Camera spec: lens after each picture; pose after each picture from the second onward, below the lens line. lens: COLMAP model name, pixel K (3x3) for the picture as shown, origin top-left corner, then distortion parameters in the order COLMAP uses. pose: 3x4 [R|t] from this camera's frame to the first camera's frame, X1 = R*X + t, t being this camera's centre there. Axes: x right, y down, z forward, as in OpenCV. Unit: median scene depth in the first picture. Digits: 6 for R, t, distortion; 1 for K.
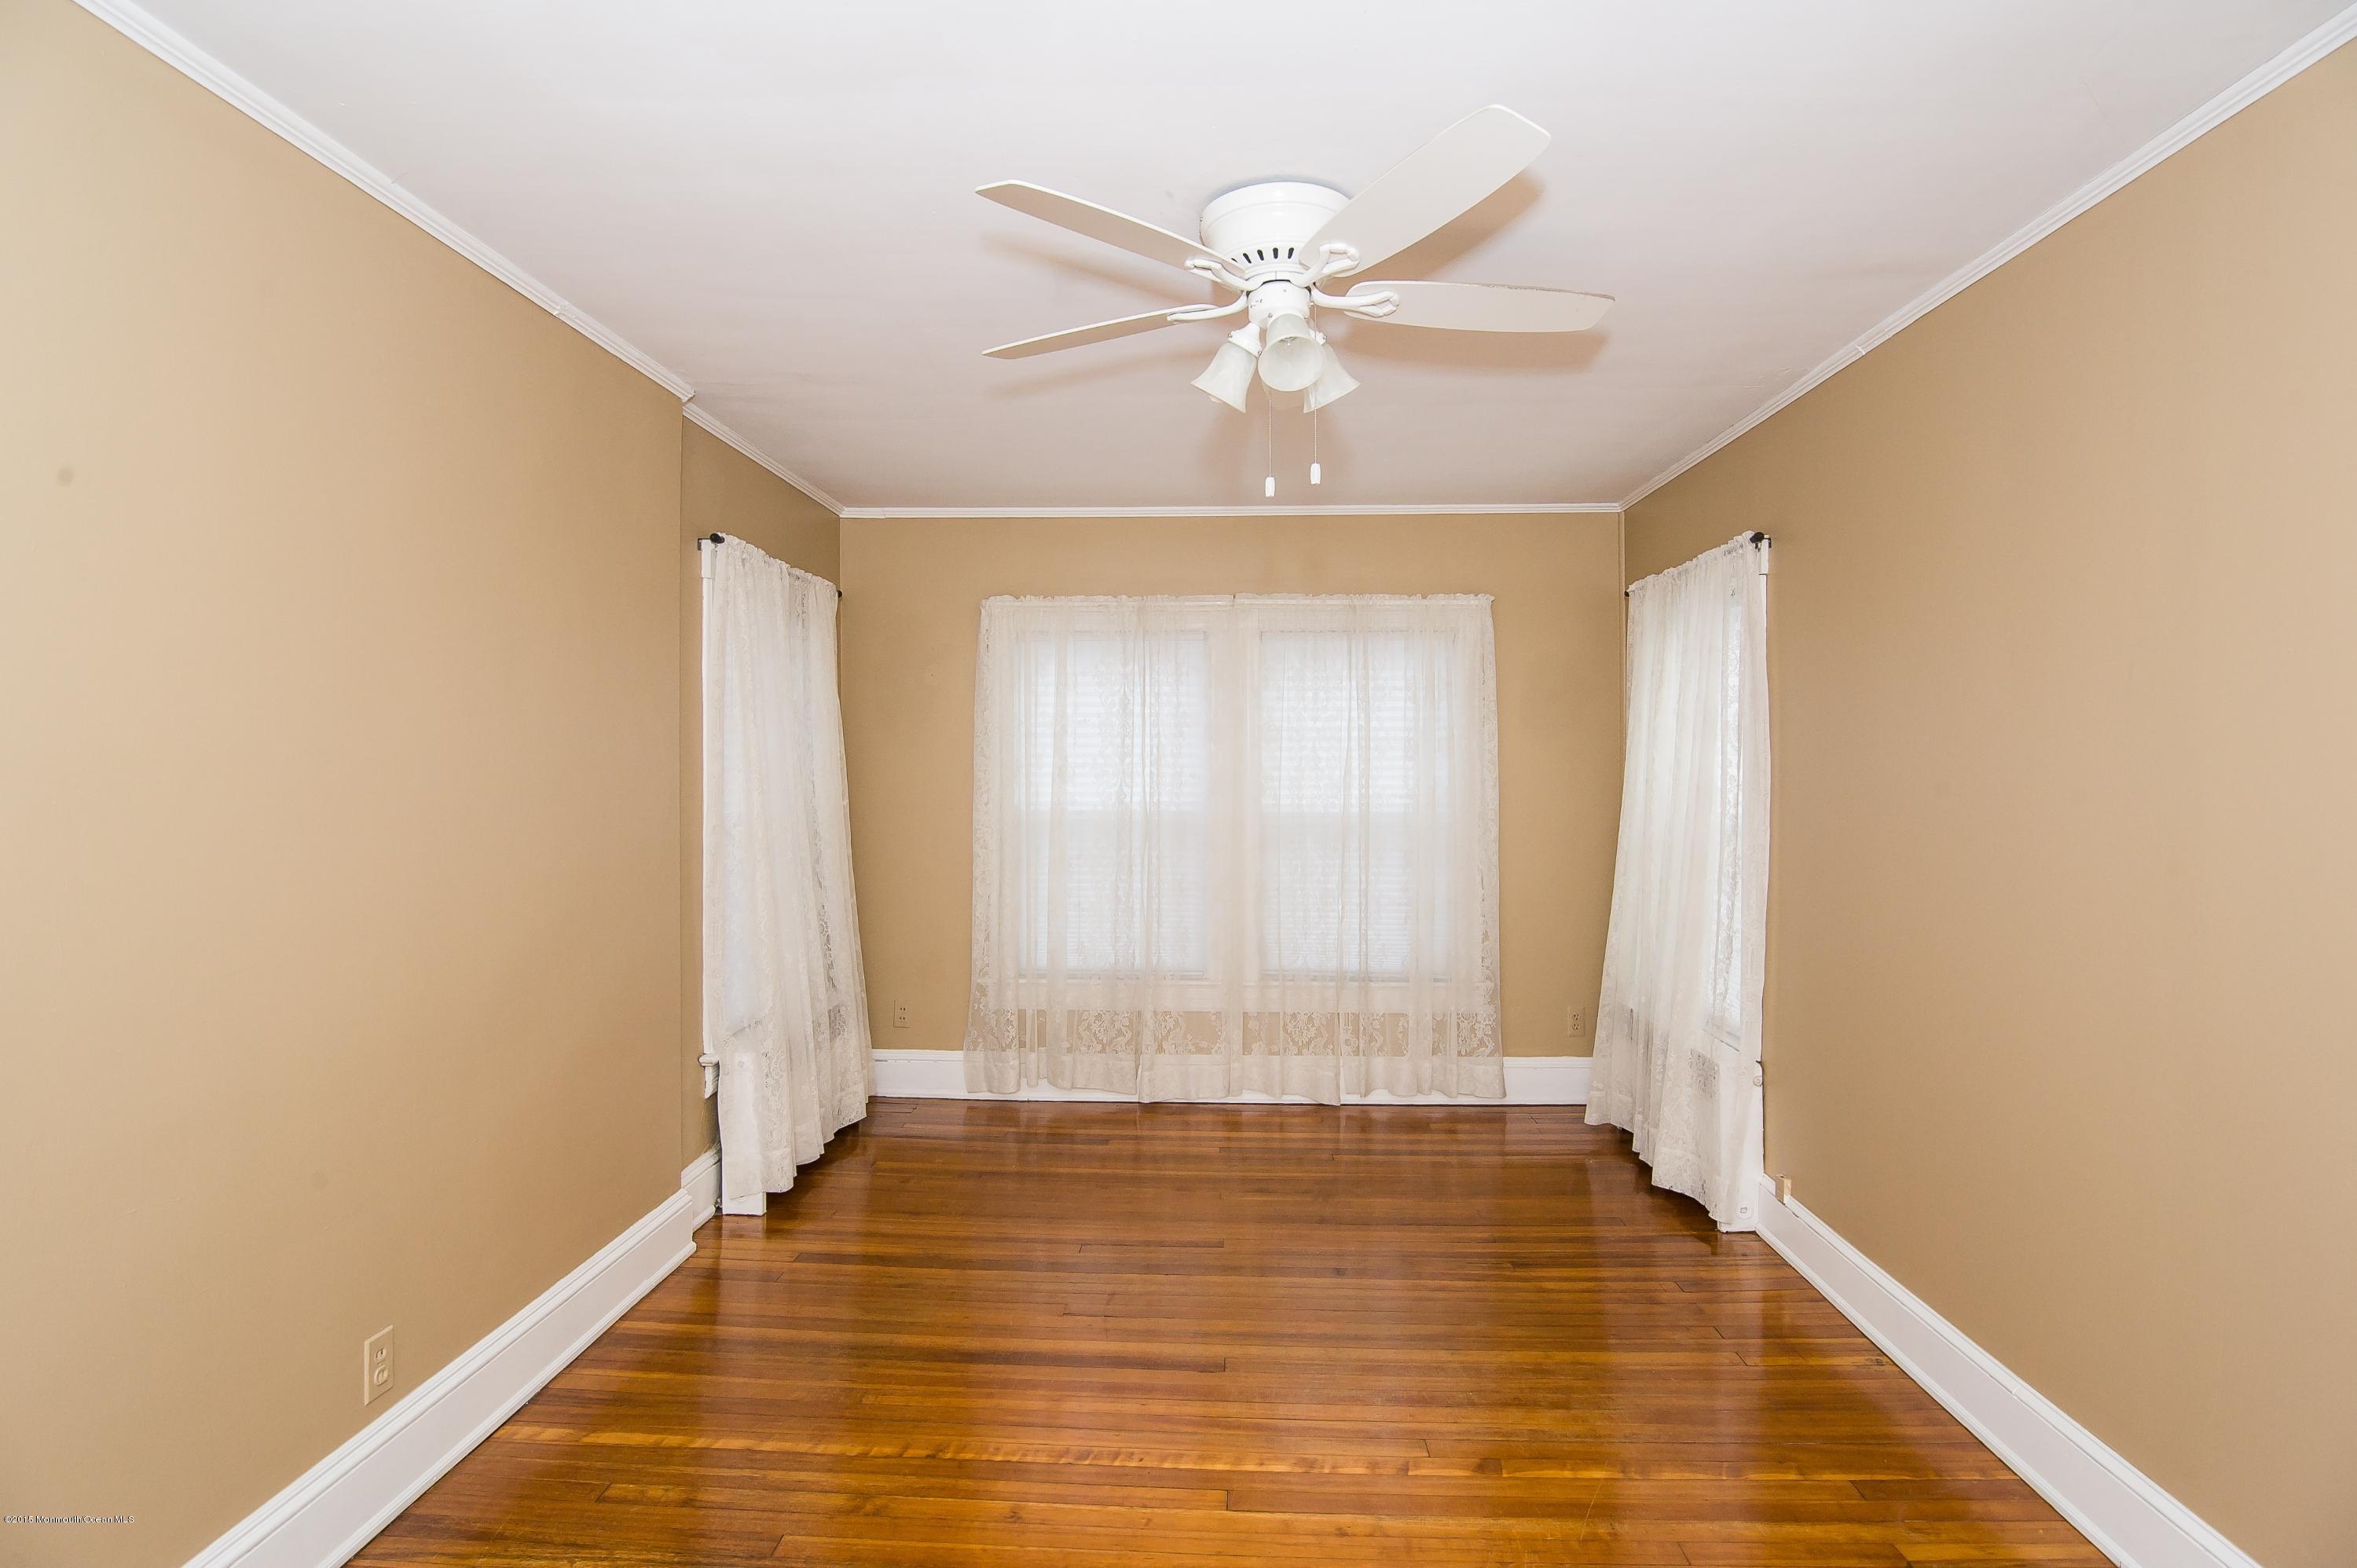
lens RADIAL K [[1162.7, 0, 1178.5], [0, 1162.7, 773.5], [0, 0, 1]] dist [-0.002370, -0.012267]
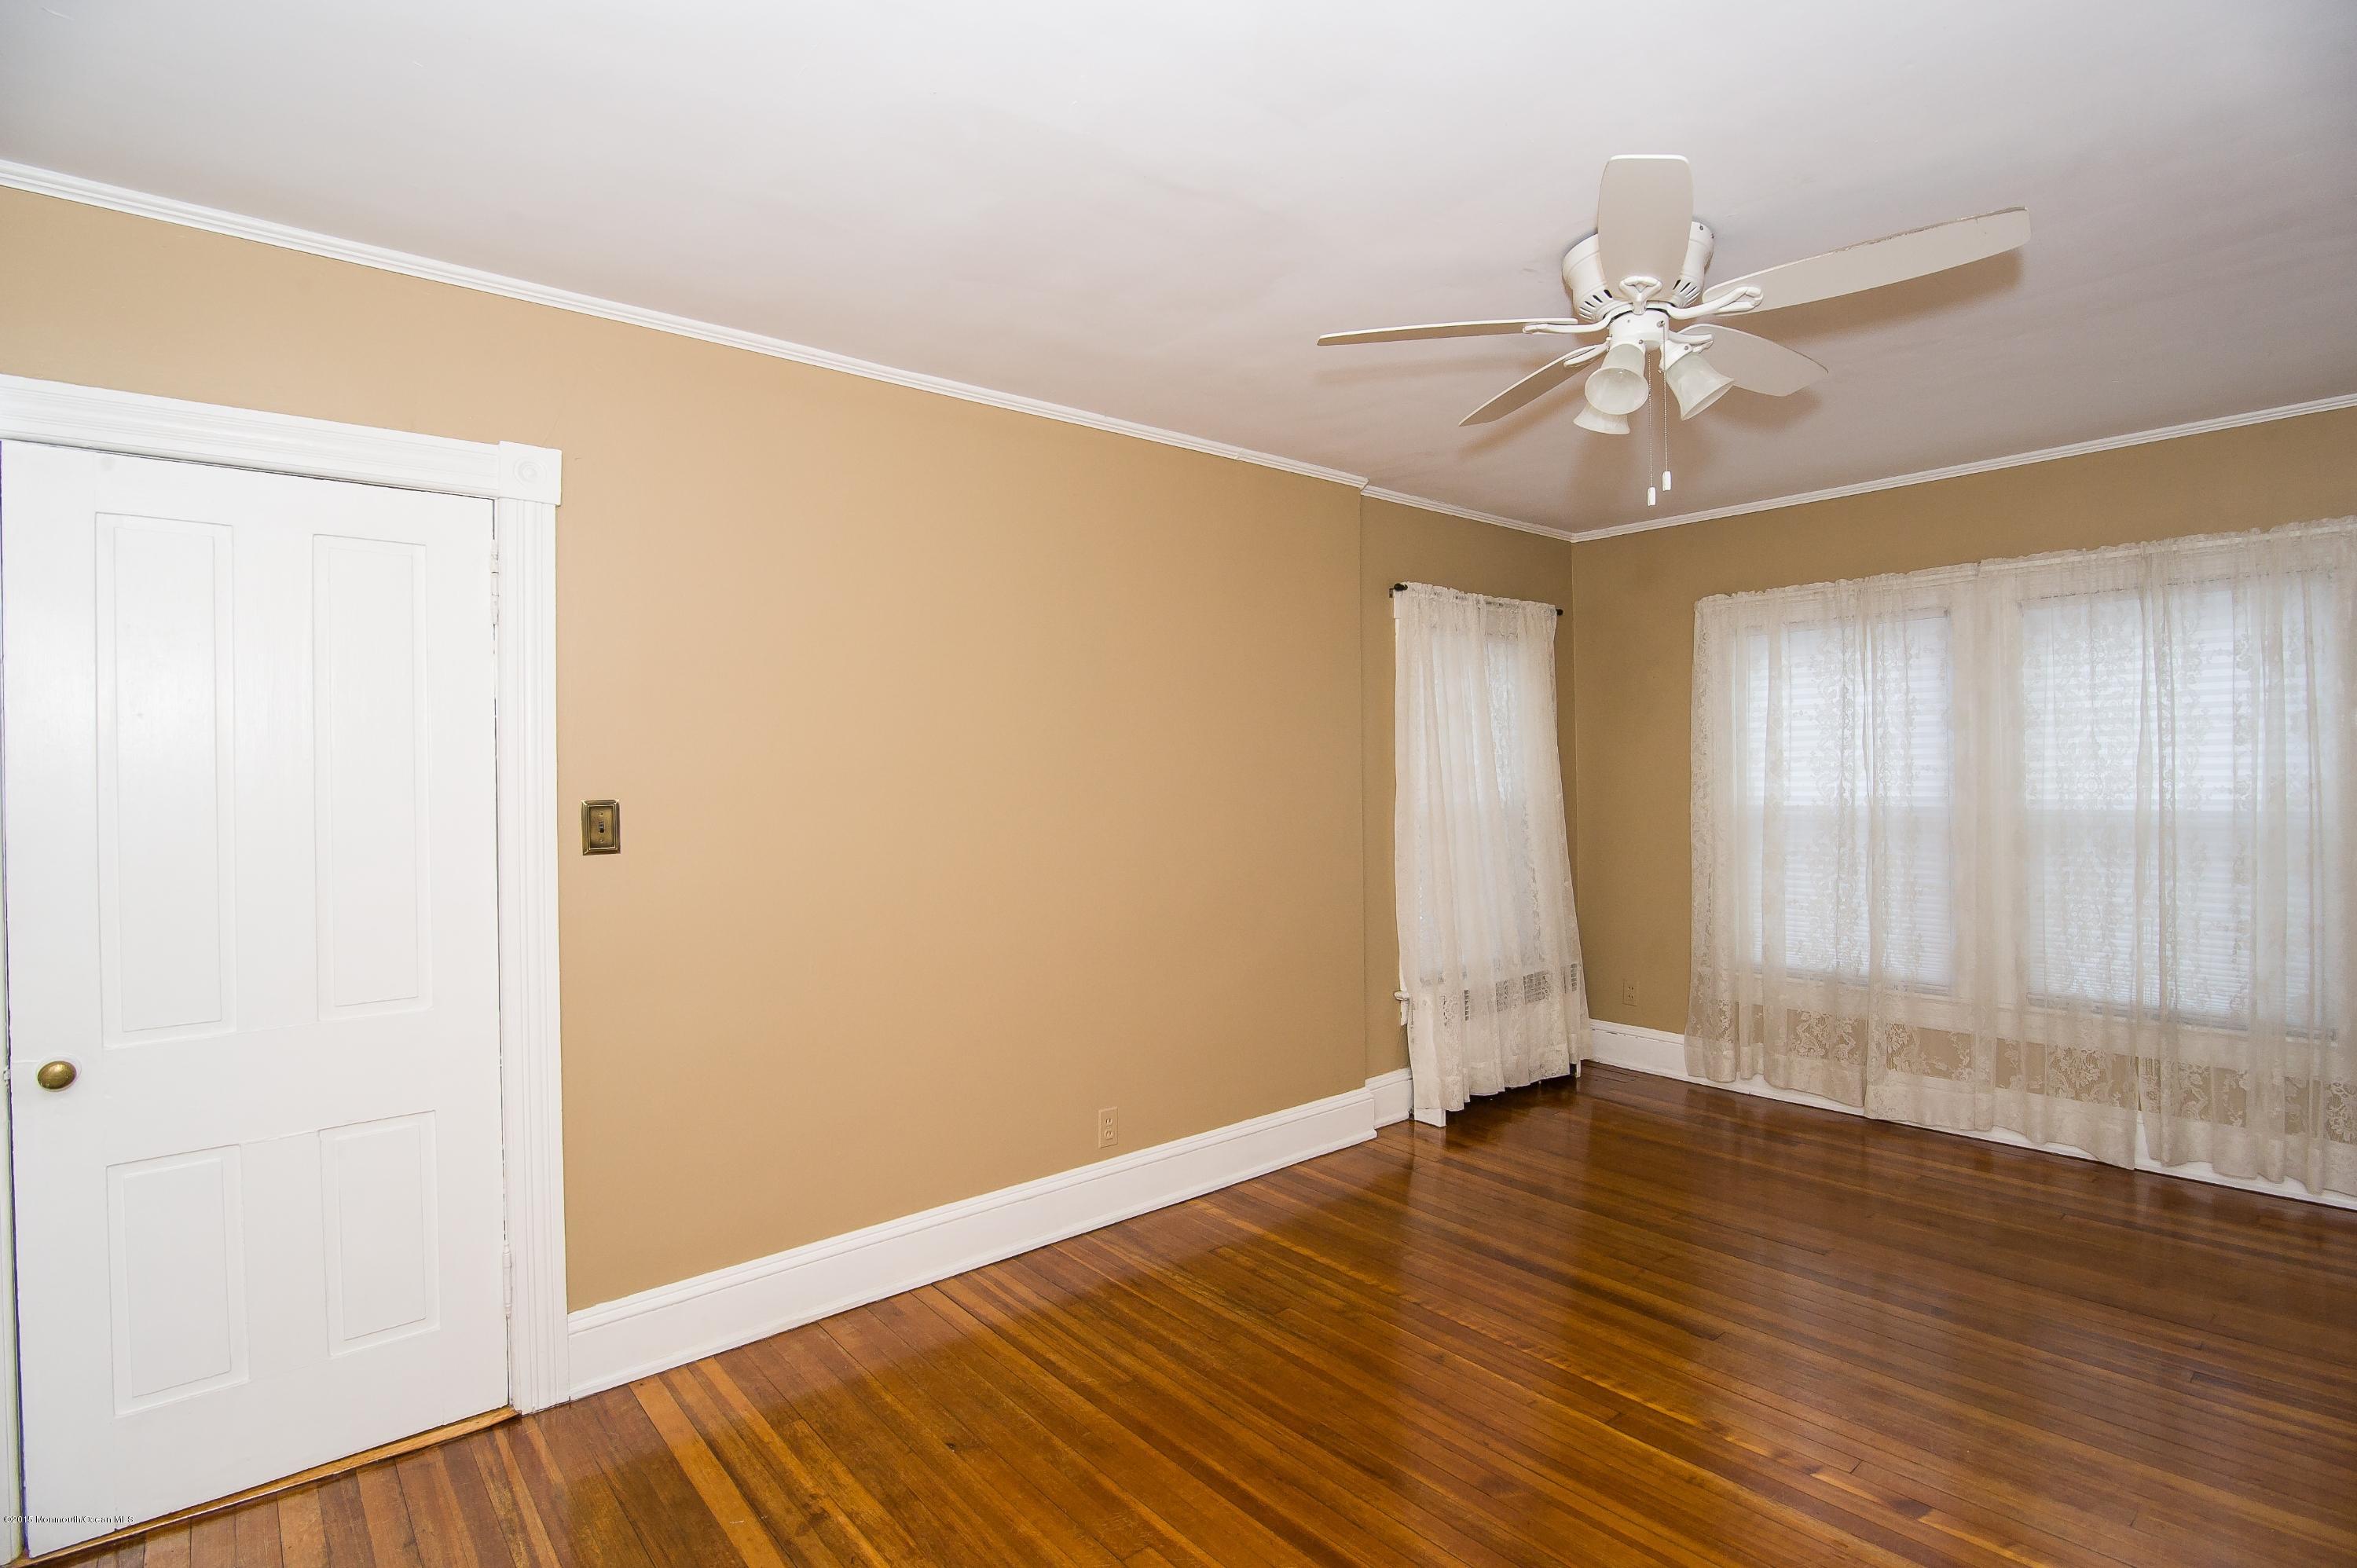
lens RADIAL K [[1129.9, 0, 1205.8], [0, 1129.9, 775.1], [0, 0, 1]] dist [-0.019329, 0.000234]
pose [[0.691590, -0.010280, -0.722217, 0.255370], [0.010024, 0.999939, -0.004634, 0.005681], [0.722221, -0.004034, 0.691651, -0.009196]]
